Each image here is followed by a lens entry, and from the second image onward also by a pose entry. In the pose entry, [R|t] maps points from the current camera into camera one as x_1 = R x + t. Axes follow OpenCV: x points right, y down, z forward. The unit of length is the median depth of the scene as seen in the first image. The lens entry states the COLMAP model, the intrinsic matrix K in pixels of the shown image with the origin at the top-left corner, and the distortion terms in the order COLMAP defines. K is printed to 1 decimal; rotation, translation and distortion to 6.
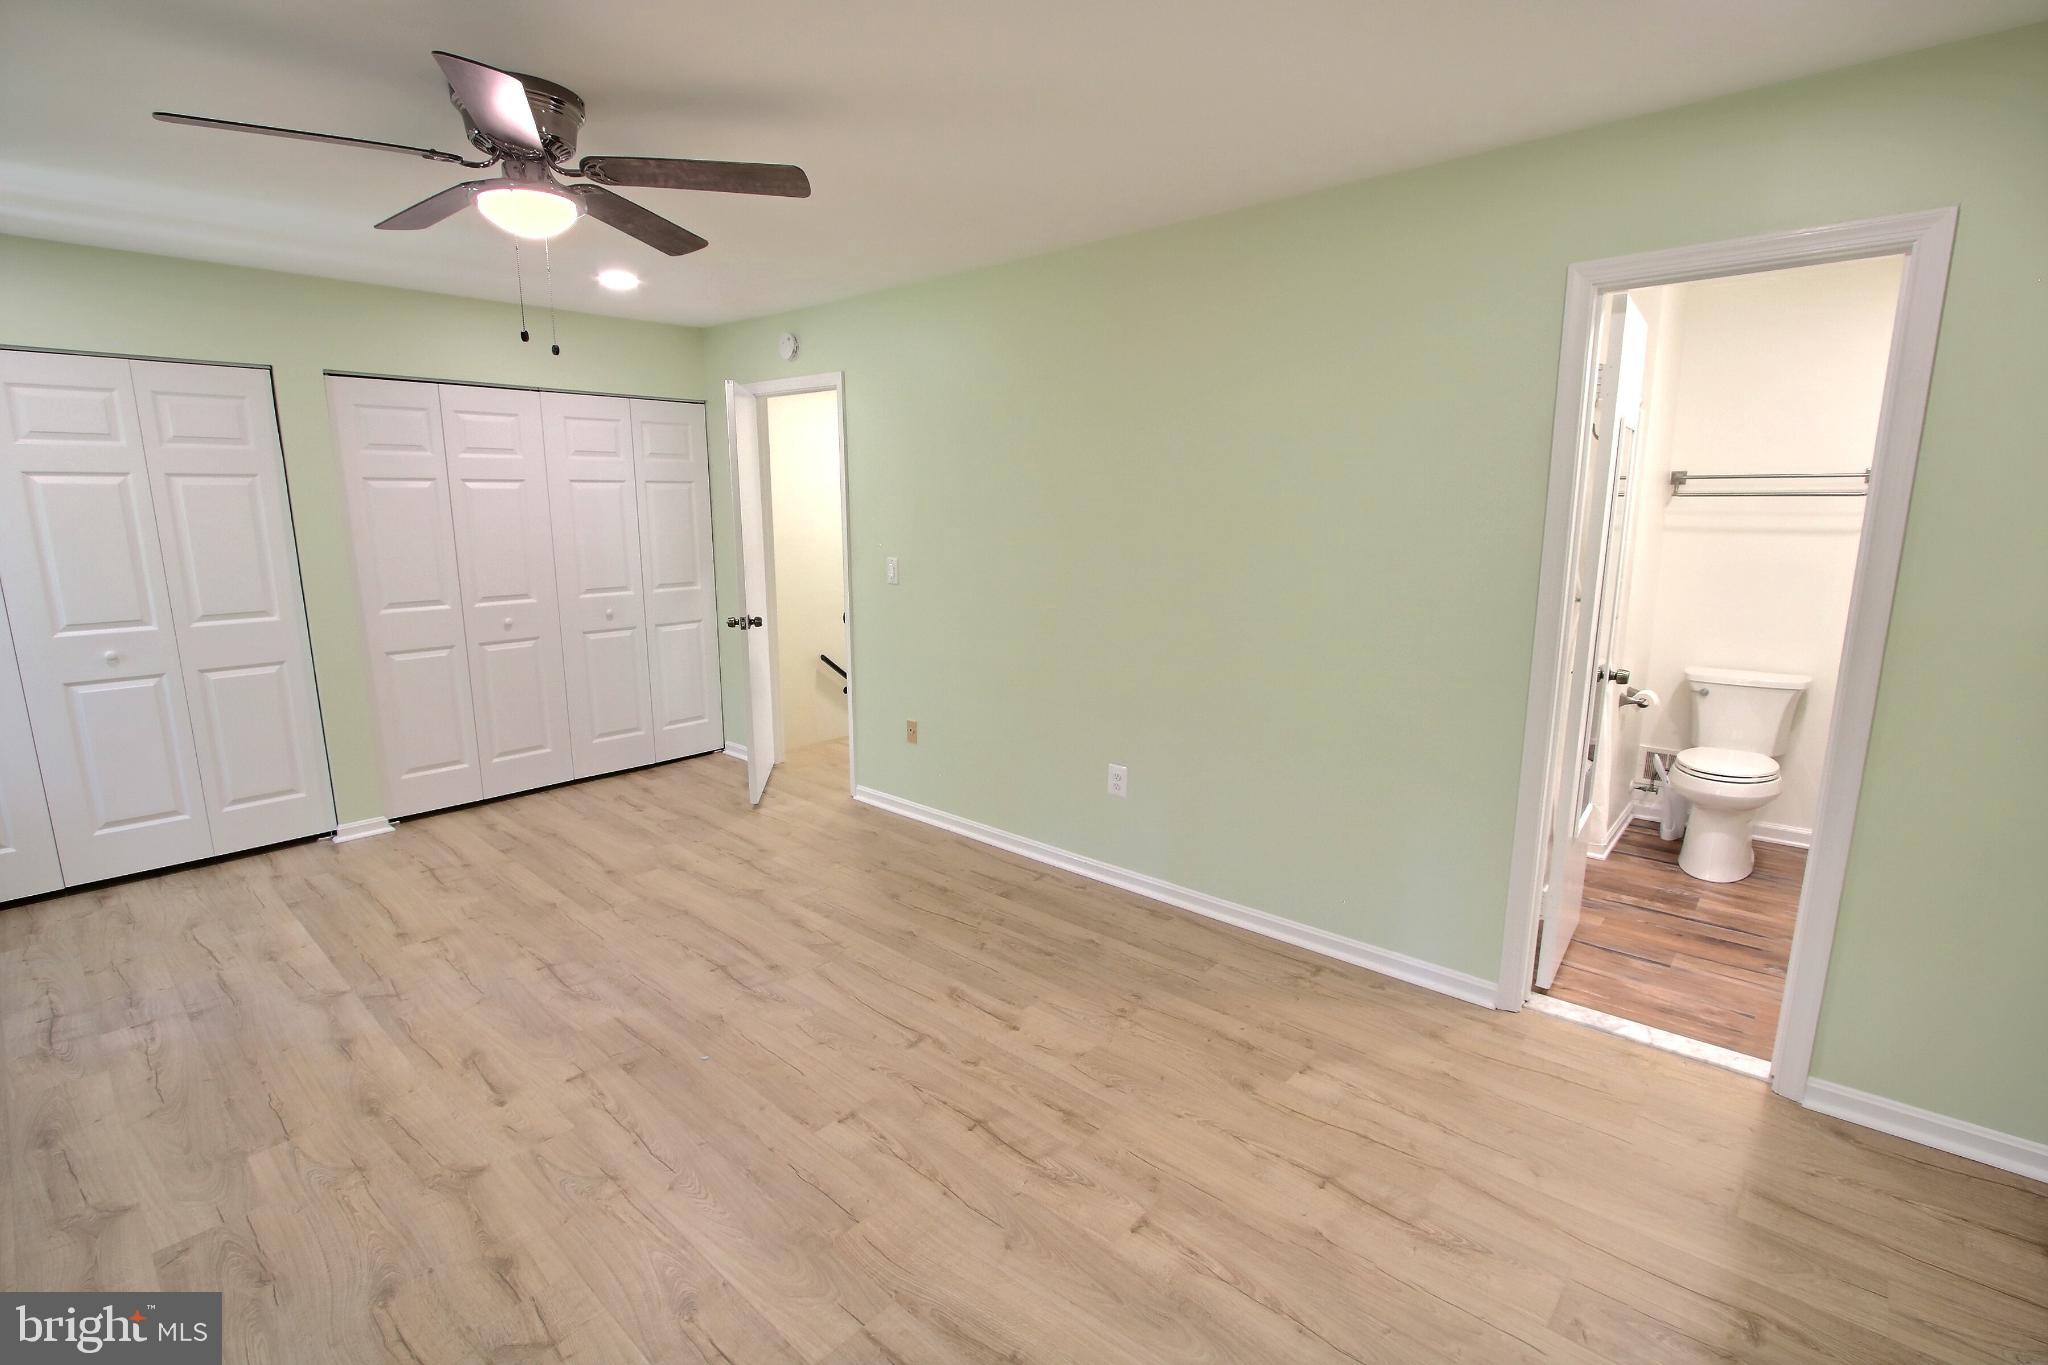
lens RADIAL K [[941.0, 0, 1027.7], [0, 941.0, 682.3], [0, 0, 1]] dist [-0.016024, 0.001064]
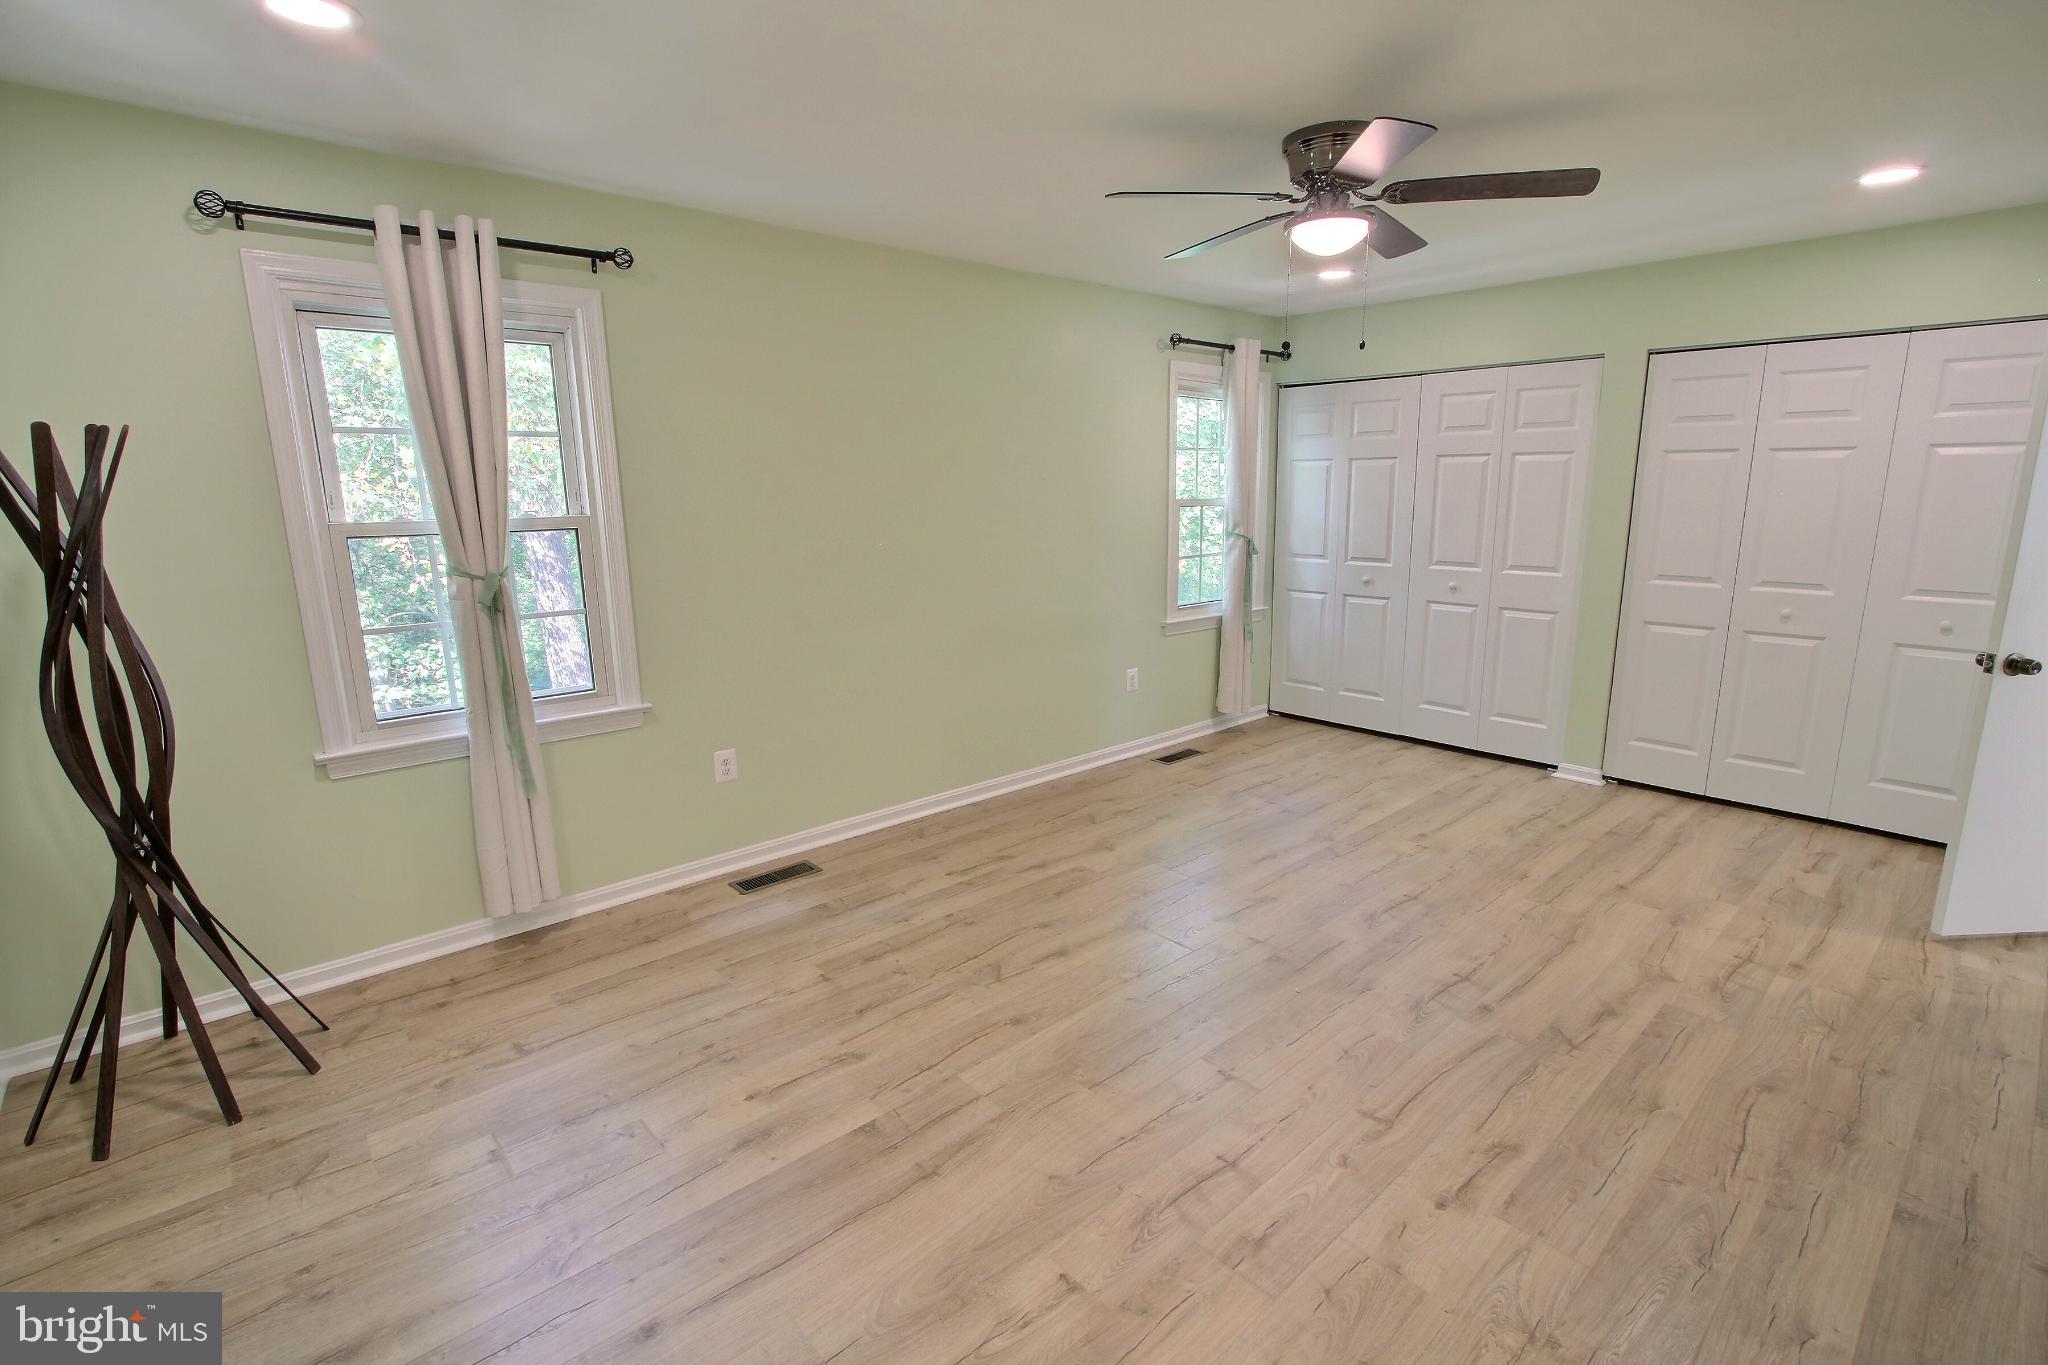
lens RADIAL K [[941.0, 0, 1027.7], [0, 941.0, 682.3], [0, 0, 1]] dist [-0.016024, 0.001064]
pose [[-0.109461, 0.208896, -0.971793, 0.580899], [-0.175280, 0.958290, 0.225737, -0.115833], [0.978415, 0.195045, -0.068280, 0.596358]]
